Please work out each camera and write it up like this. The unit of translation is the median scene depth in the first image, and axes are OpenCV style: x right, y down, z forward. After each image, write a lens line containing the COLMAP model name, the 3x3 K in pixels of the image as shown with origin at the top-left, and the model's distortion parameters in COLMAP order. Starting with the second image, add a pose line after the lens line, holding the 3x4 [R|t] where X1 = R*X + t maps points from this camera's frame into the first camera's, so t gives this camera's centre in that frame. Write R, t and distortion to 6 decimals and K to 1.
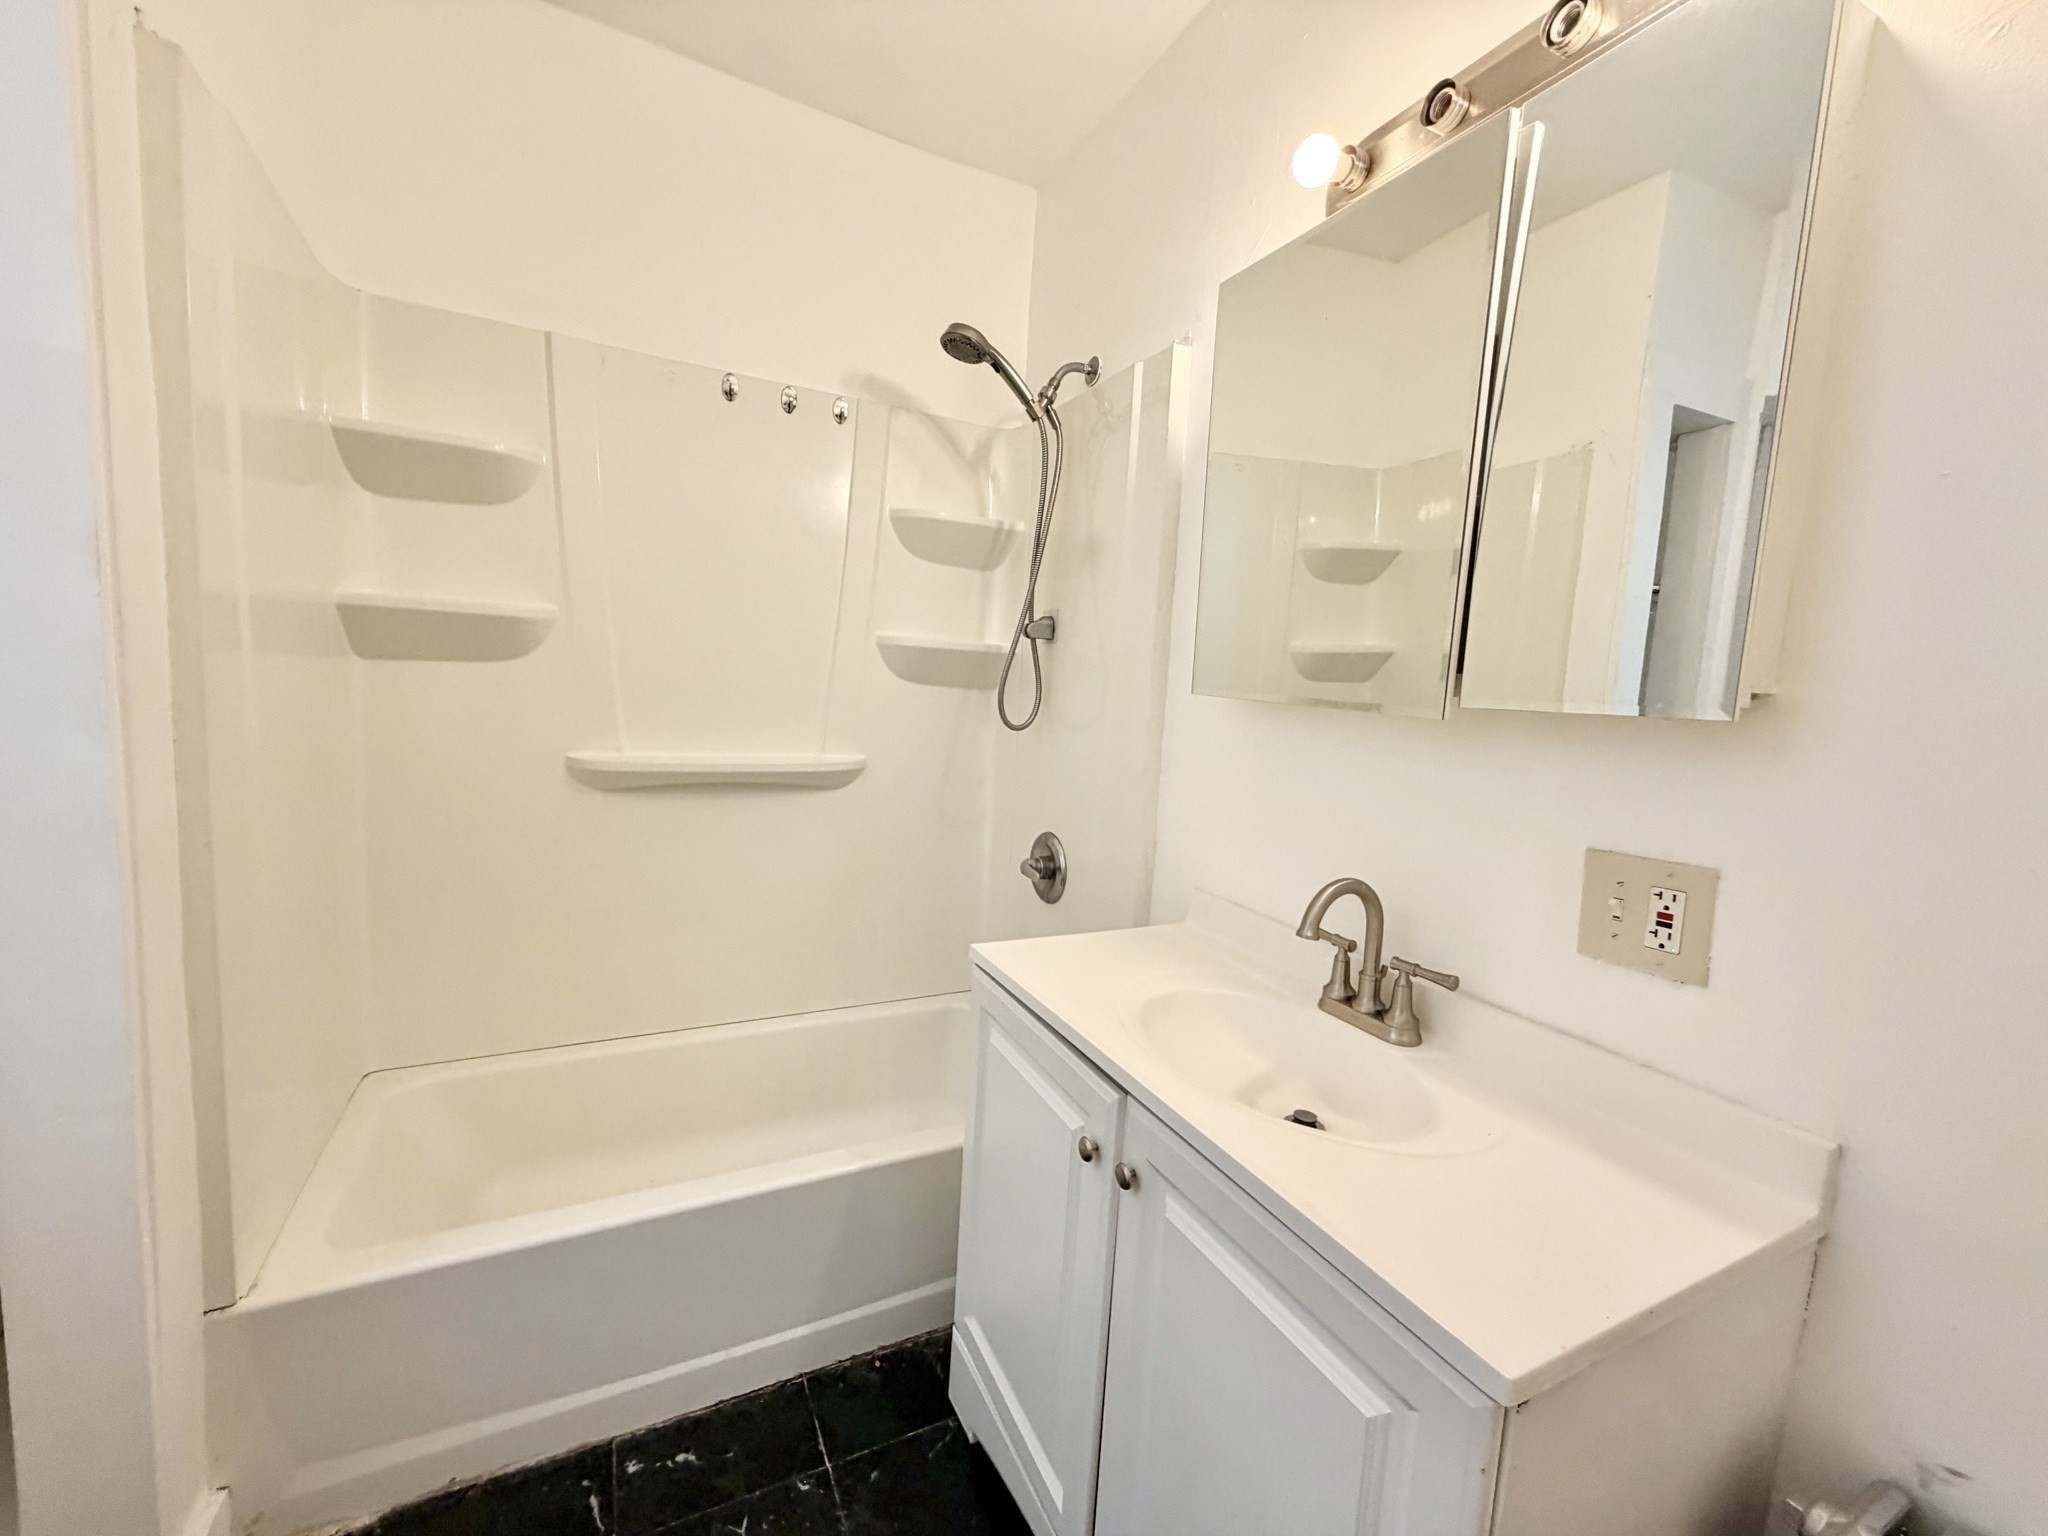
lens RADIAL K [[821.6, 0, 1019.9], [0, 821.6, 772.0], [0, 0, 1]] dist [0.001806, 0.000047]
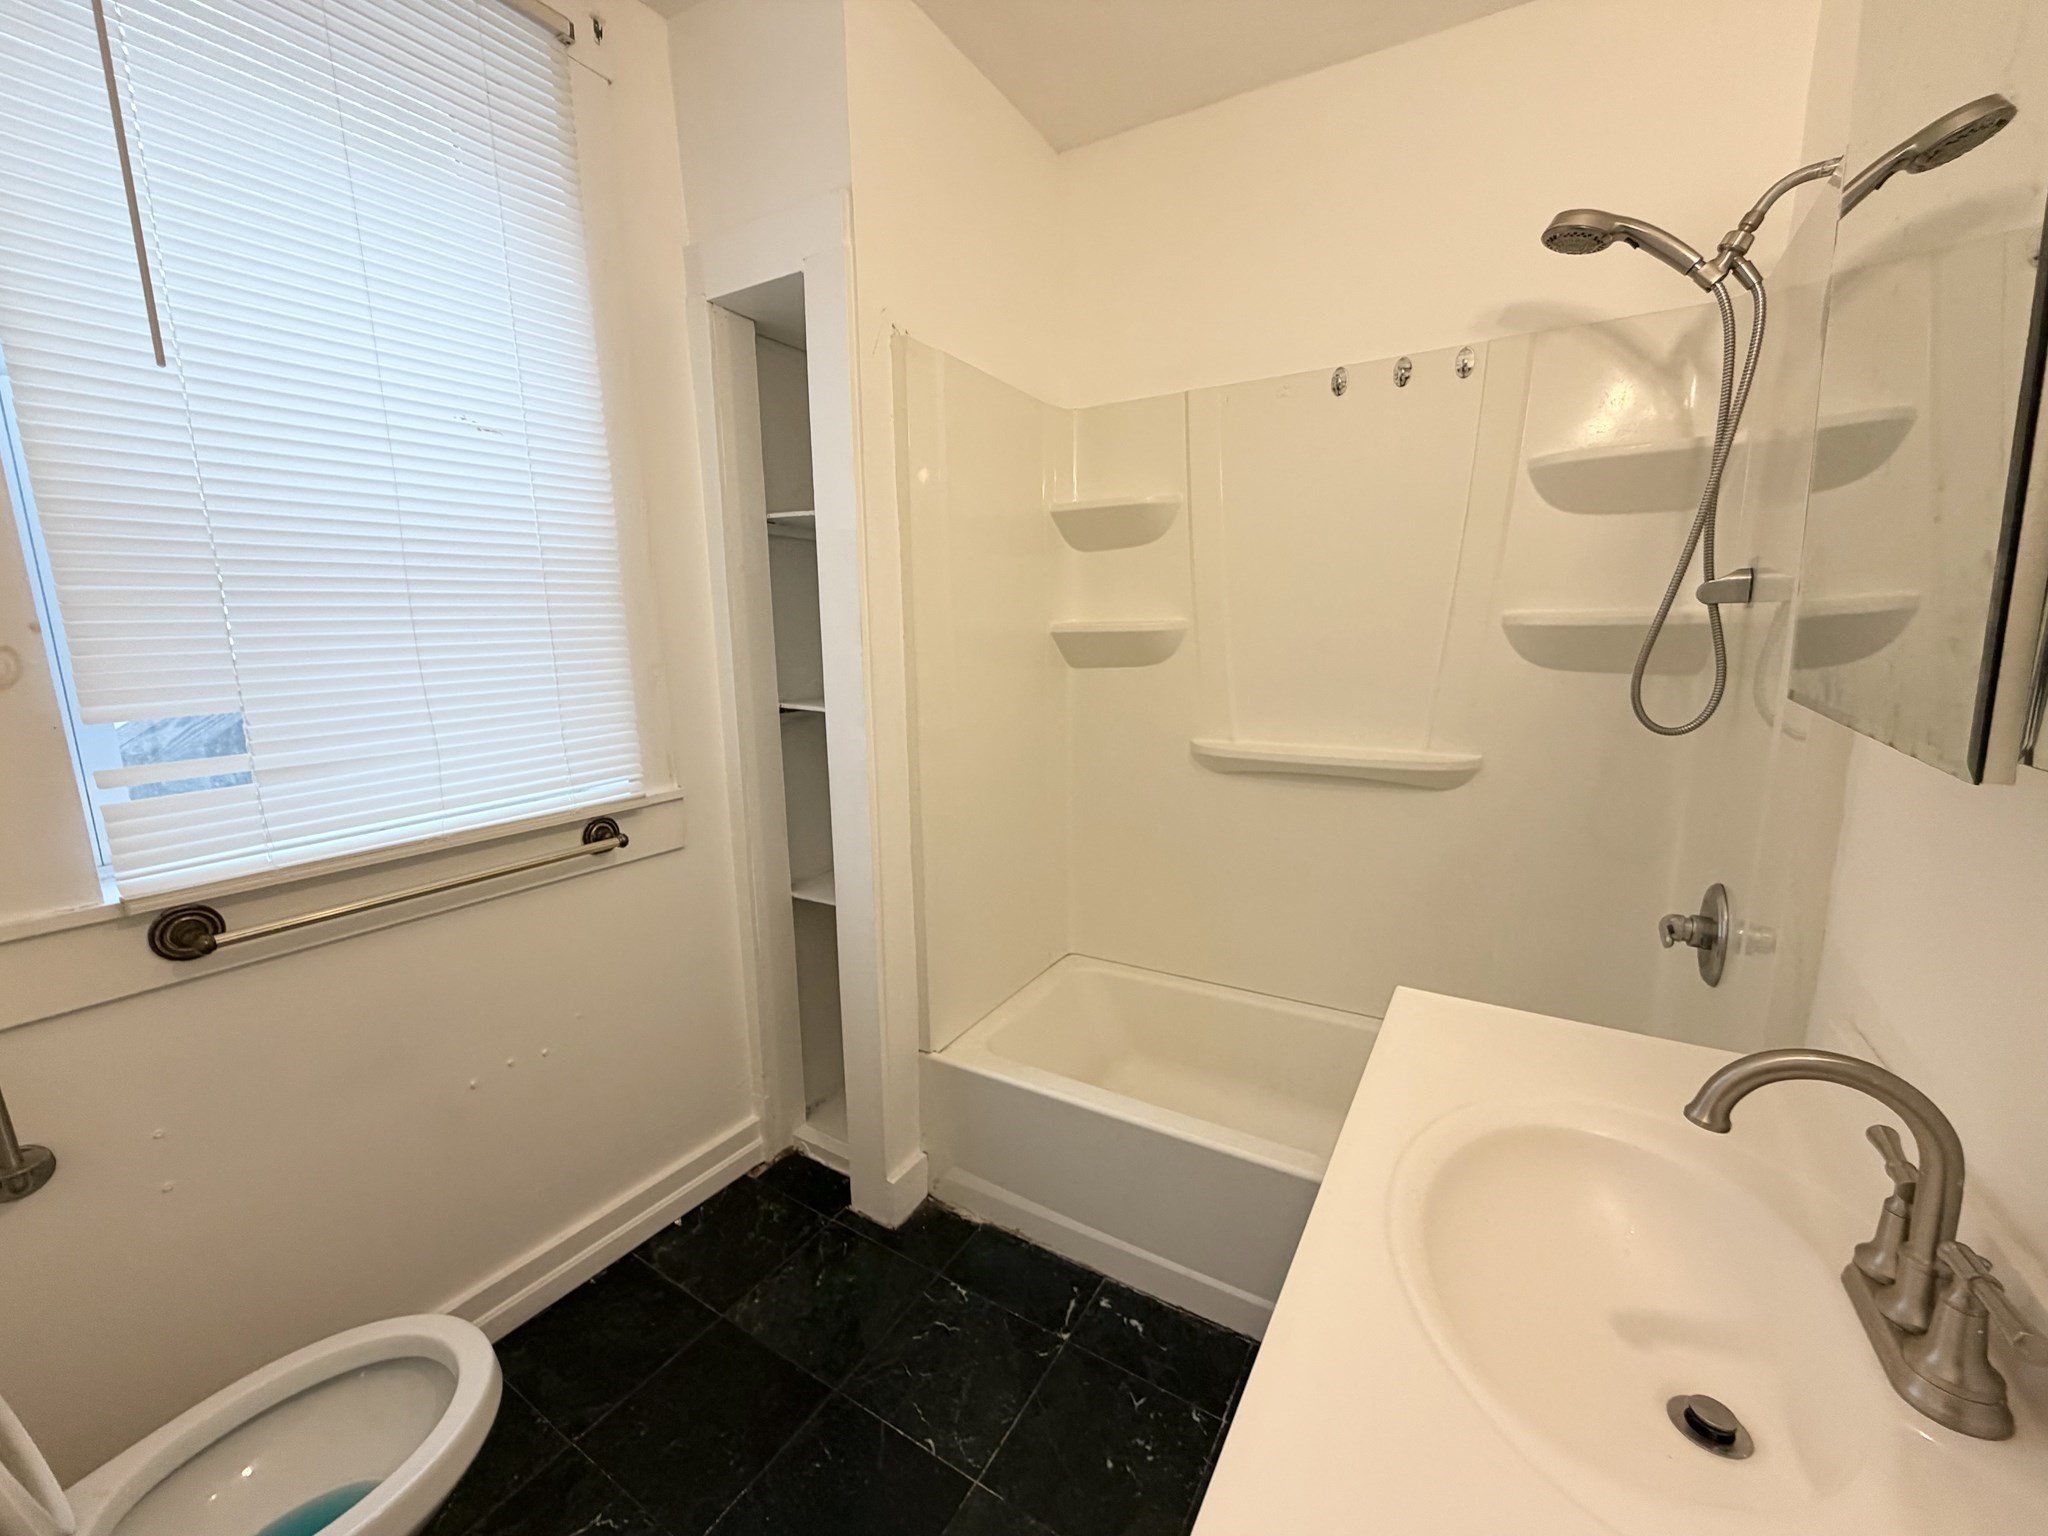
lens RADIAL K [[816.3, 0, 1015.4], [0, 816.3, 772.5], [0, 0, 1]] dist [0.000446, -0.000127]
pose [[0.520932, 0.082387, -0.849613, 0.403699], [-0.049939, 0.996568, 0.066018, -0.048299], [0.852136, 0.008038, 0.523259, 0.179231]]
